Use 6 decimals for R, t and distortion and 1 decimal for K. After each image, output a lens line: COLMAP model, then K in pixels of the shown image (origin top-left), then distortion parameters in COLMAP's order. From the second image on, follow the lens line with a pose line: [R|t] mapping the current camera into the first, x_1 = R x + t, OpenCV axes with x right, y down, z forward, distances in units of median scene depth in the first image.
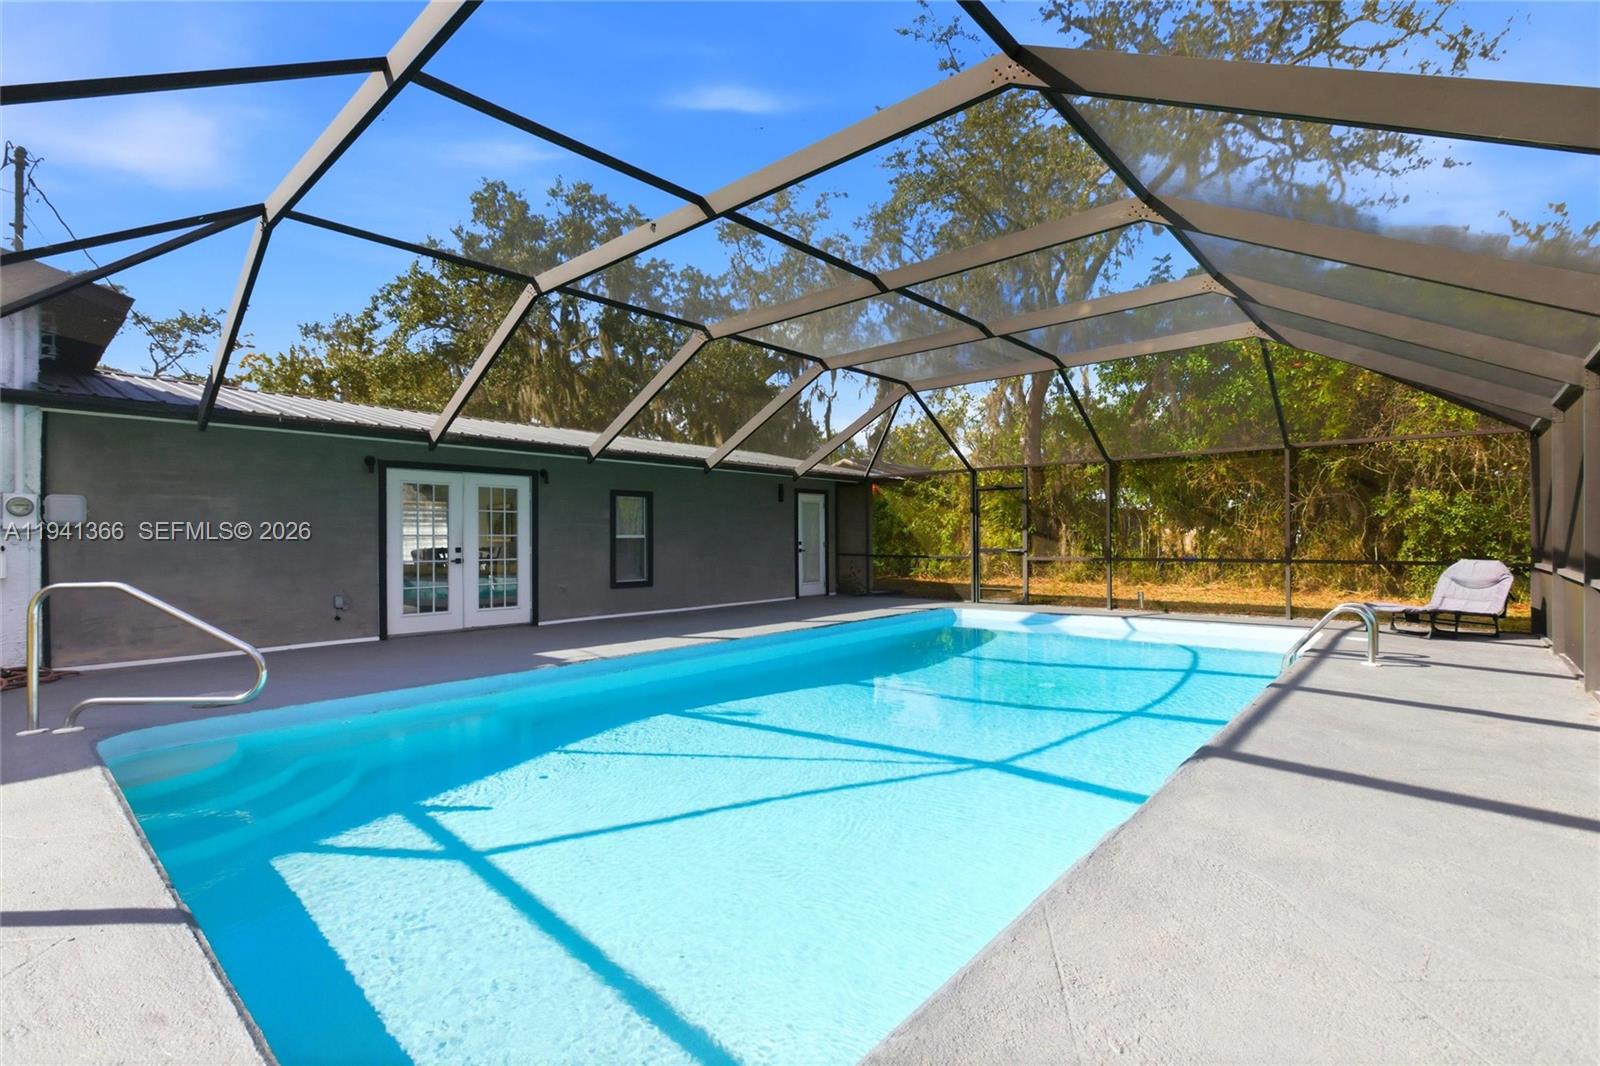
lens RADIAL K [[731.2, 0, 783.0], [0, 731.2, 542.8], [0, 0, 1]] dist [0.003307, 0.000767]
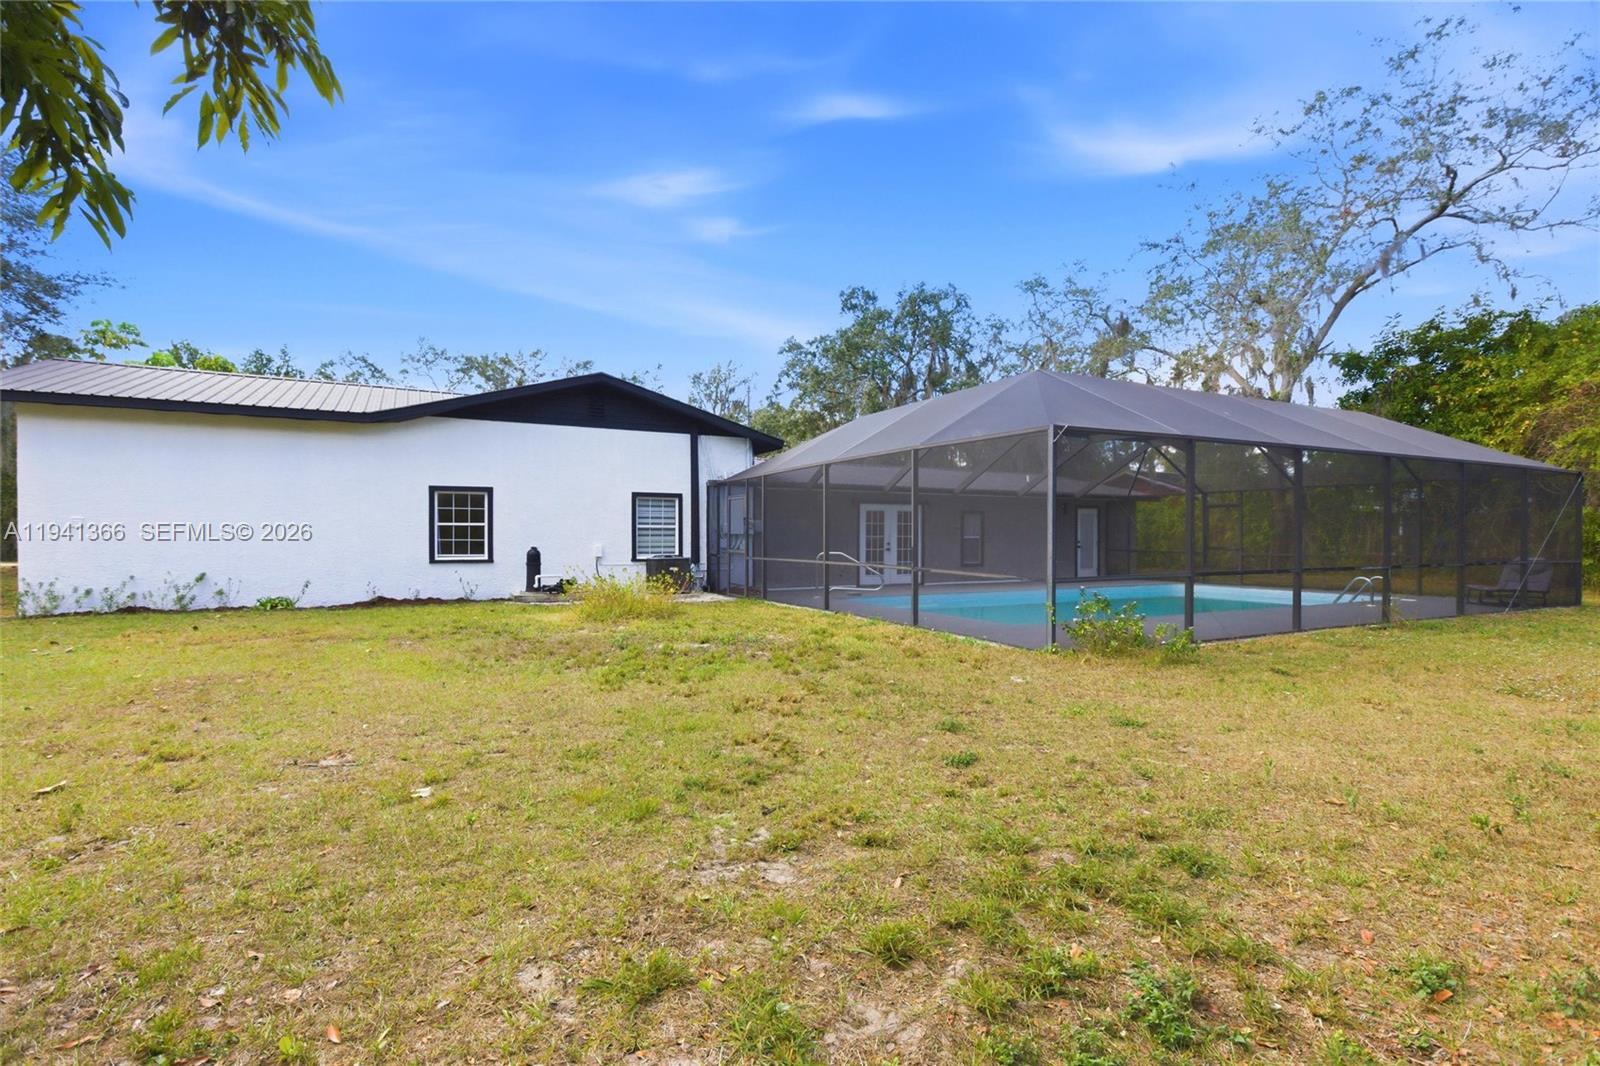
lens RADIAL K [[731.2, 0, 796.3], [0, 731.2, 534.1], [0, 0, 1]] dist [0.003307, 0.000767]
pose [[0.933055, 0.007286, -0.359661, 0.027532], [-0.009452, 0.999946, -0.004266, -0.004487], [0.359610, 0.007380, 0.933073, -0.754407]]
